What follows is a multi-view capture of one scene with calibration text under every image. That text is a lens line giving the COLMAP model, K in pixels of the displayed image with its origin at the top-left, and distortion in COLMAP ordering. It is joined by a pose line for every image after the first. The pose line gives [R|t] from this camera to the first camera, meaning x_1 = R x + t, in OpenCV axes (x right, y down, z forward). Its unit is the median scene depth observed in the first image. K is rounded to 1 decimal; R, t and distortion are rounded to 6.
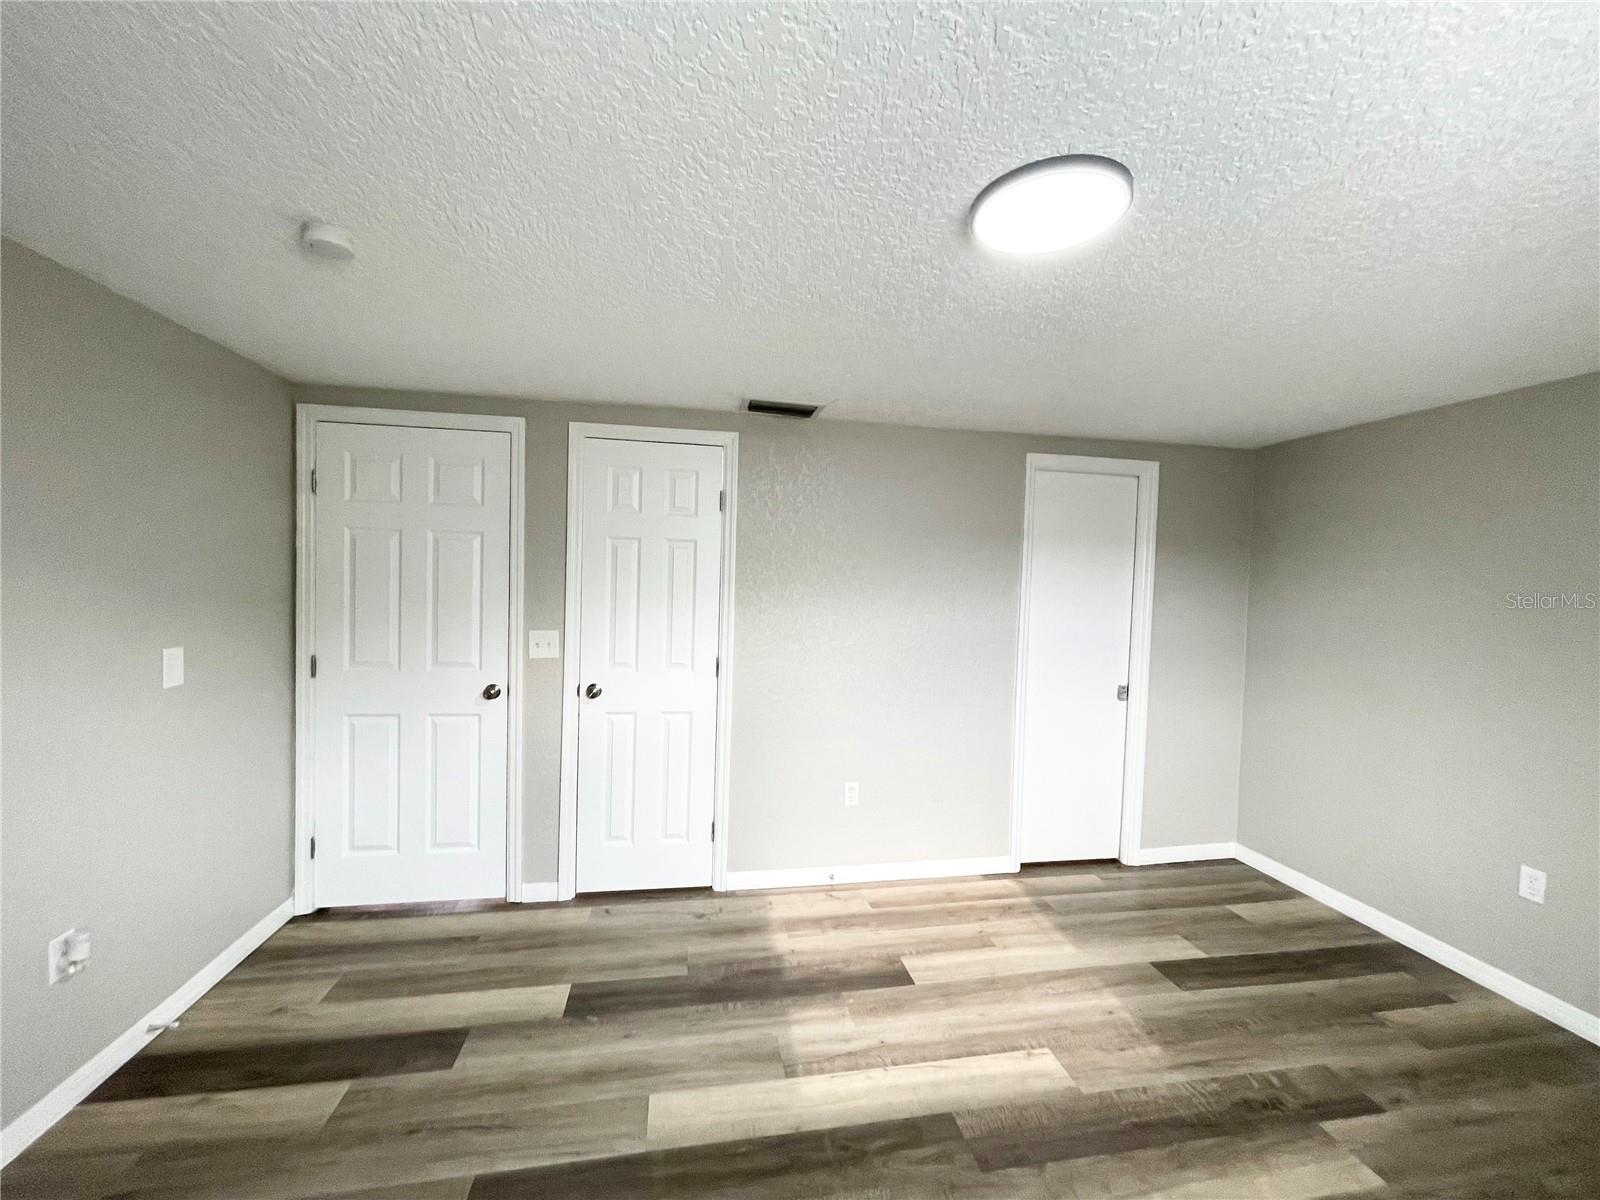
lens RADIAL K [[648.3, 0, 798.1], [0, 648.3, 600.5], [0, 0, 1]] dist [-0.003484, 0.003015]
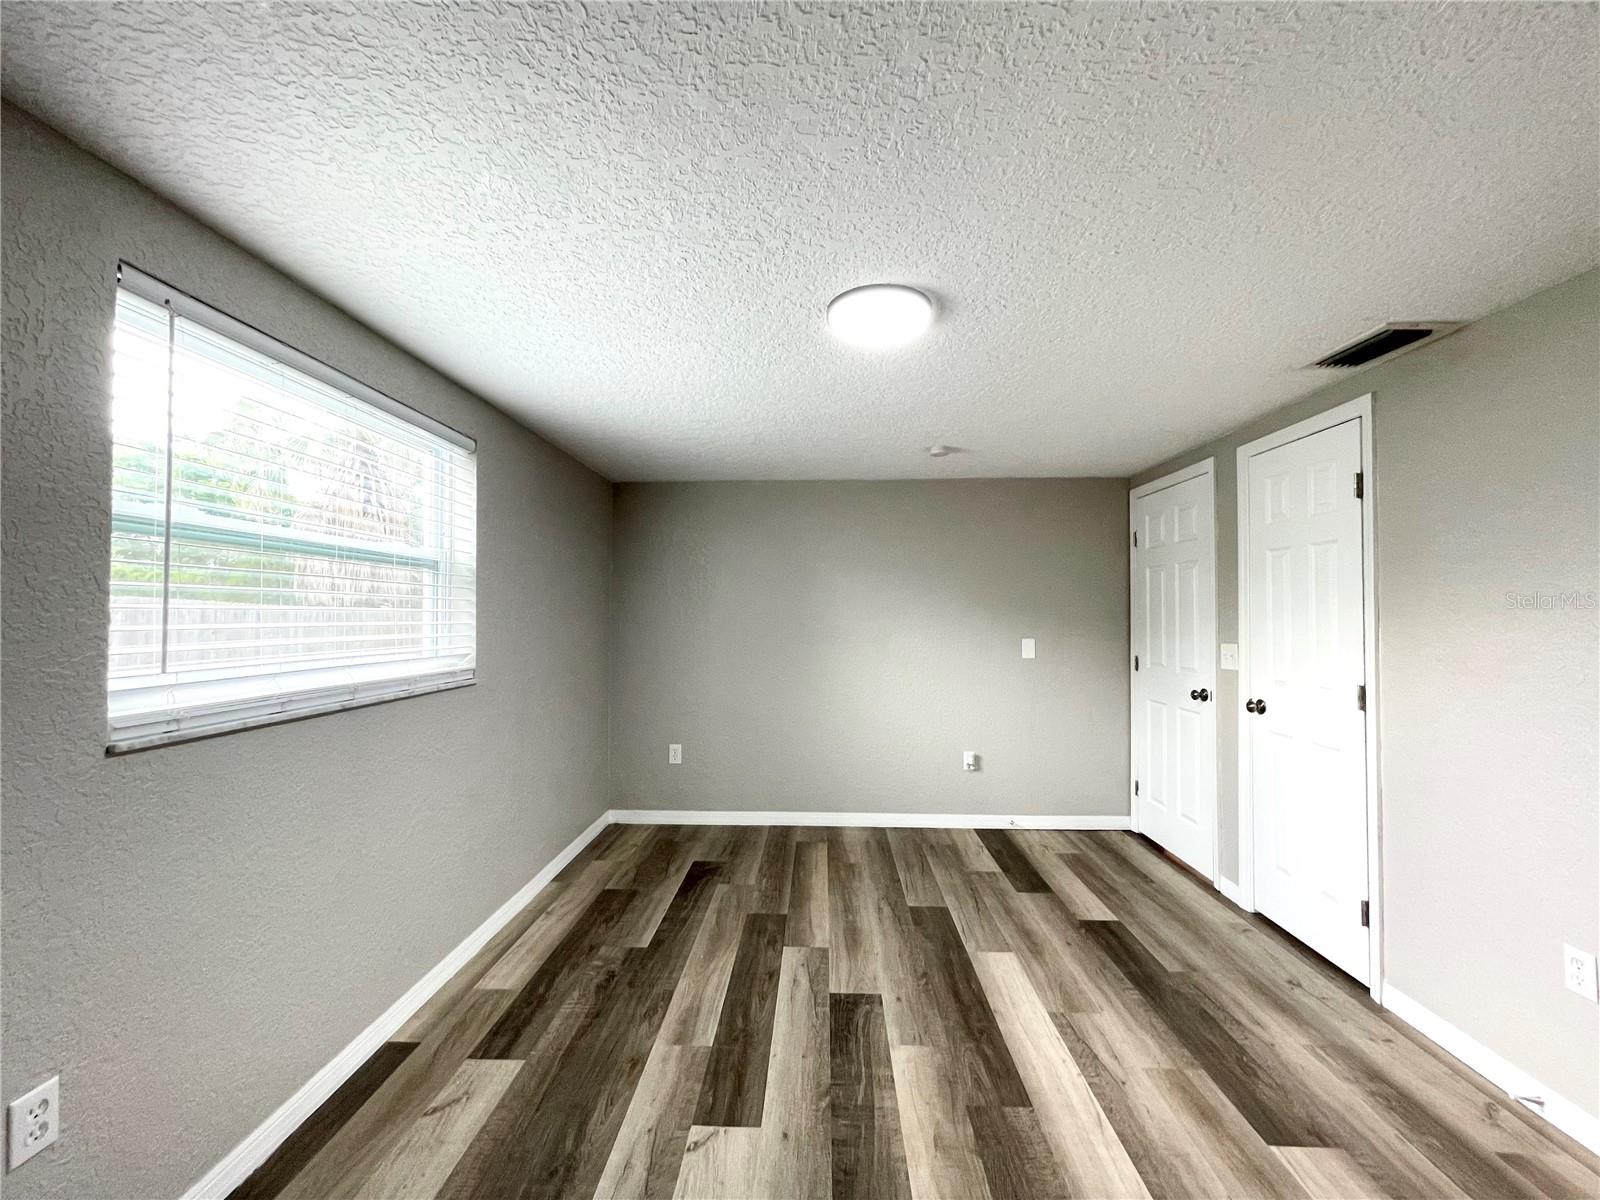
lens RADIAL K [[648.3, 0, 798.1], [0, 648.3, 600.5], [0, 0, 1]] dist [-0.003484, 0.003015]
pose [[-0.213198, -0.047534, -0.975852, 0.922341], [-0.038587, 0.998446, -0.040204, 0.050927], [0.976247, 0.029084, -0.214701, 0.589567]]
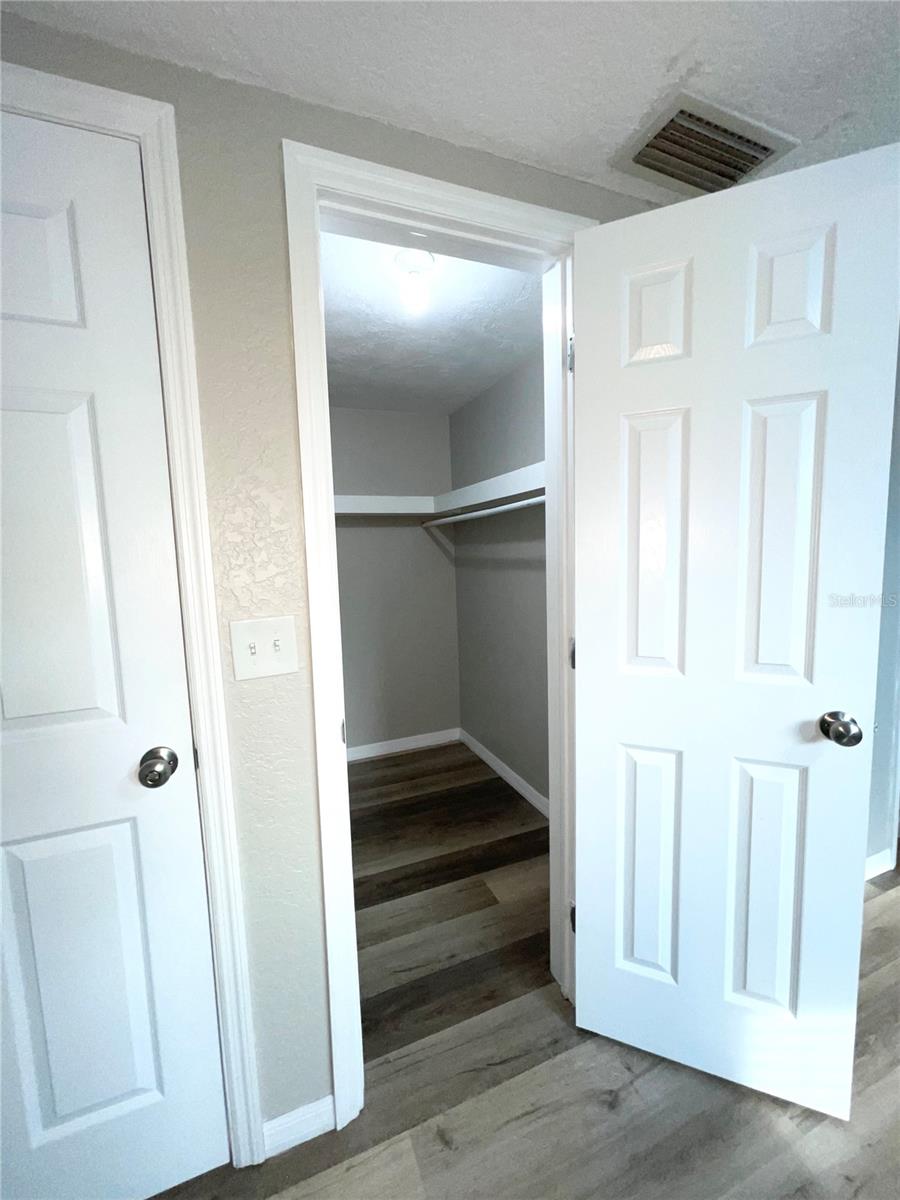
lens RADIAL K [[484.0, 0, 450.0], [0, 484.0, 600.0], [0, 0, 1]] dist [-0.000782, 0.000245]
pose [[0.978235, -0.077979, 0.192292, -0.367549], [0.064174, 0.994963, 0.077014, 0.016918], [-0.197329, -0.062998, 0.978311, 0.712827]]
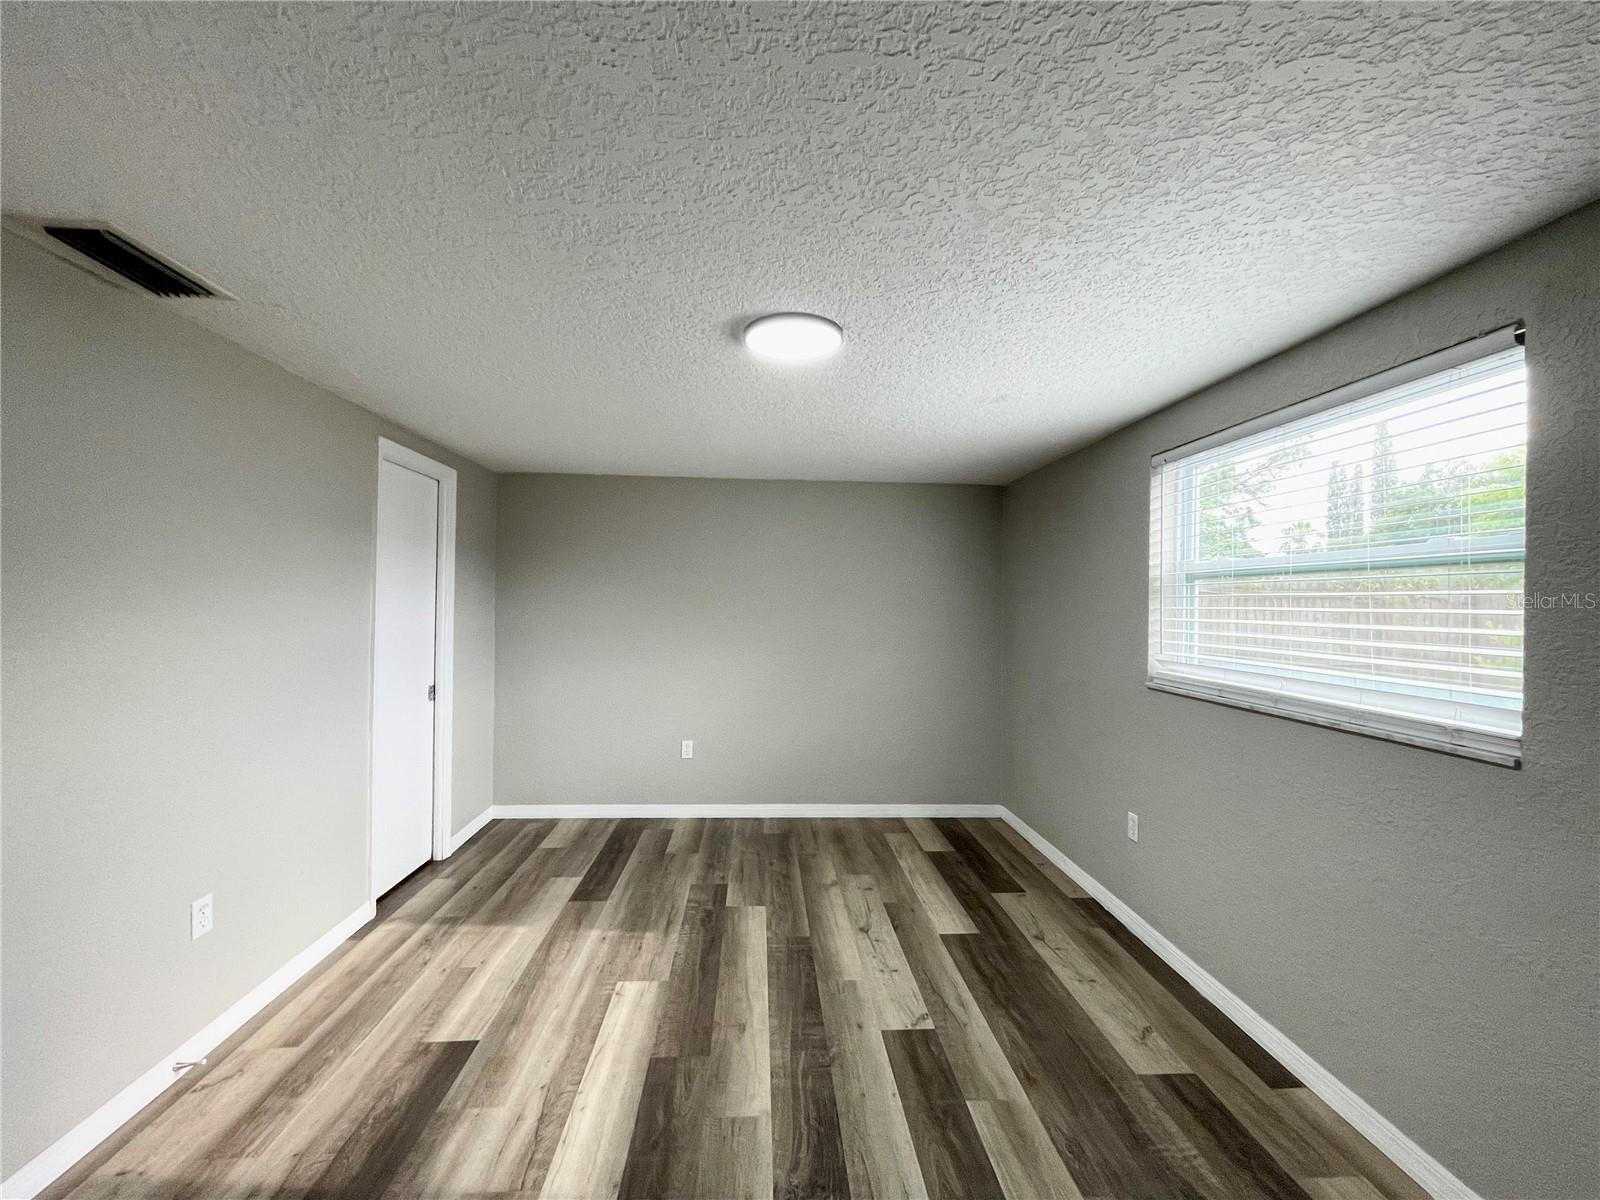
lens RADIAL K [[648.3, 0, 798.1], [0, 648.3, 600.5], [0, 0, 1]] dist [-0.003484, 0.003015]
pose [[0.112223, -0.017840, 0.993523, -0.579254], [0.022066, 0.999637, 0.015458, -0.004997], [-0.993438, 0.020189, 0.112576, 0.425717]]
